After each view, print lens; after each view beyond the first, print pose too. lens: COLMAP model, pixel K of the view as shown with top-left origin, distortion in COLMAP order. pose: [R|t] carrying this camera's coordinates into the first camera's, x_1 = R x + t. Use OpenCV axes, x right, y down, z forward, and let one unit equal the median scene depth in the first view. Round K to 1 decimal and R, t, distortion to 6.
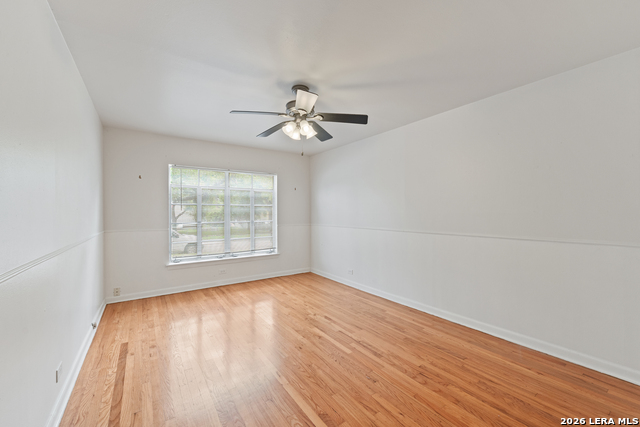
lens RADIAL K [[255.2, 0, 319.4], [0, 255.2, 212.0], [0, 0, 1]] dist [-0.001756, -0.000721]
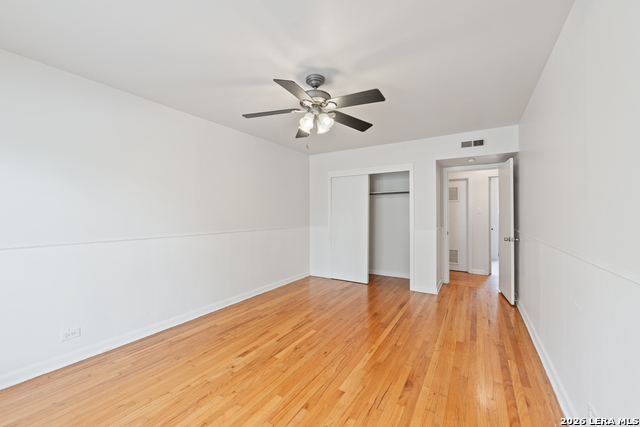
lens RADIAL K [[255.2, 0, 319.4], [0, 255.2, 212.0], [0, 0, 1]] dist [-0.001756, -0.000721]
pose [[-0.396302, 0.009848, 0.918067, -0.816089], [-0.001176, 0.999936, -0.011234, 0.006843], [-0.918119, -0.005532, -0.396265, 1.194202]]
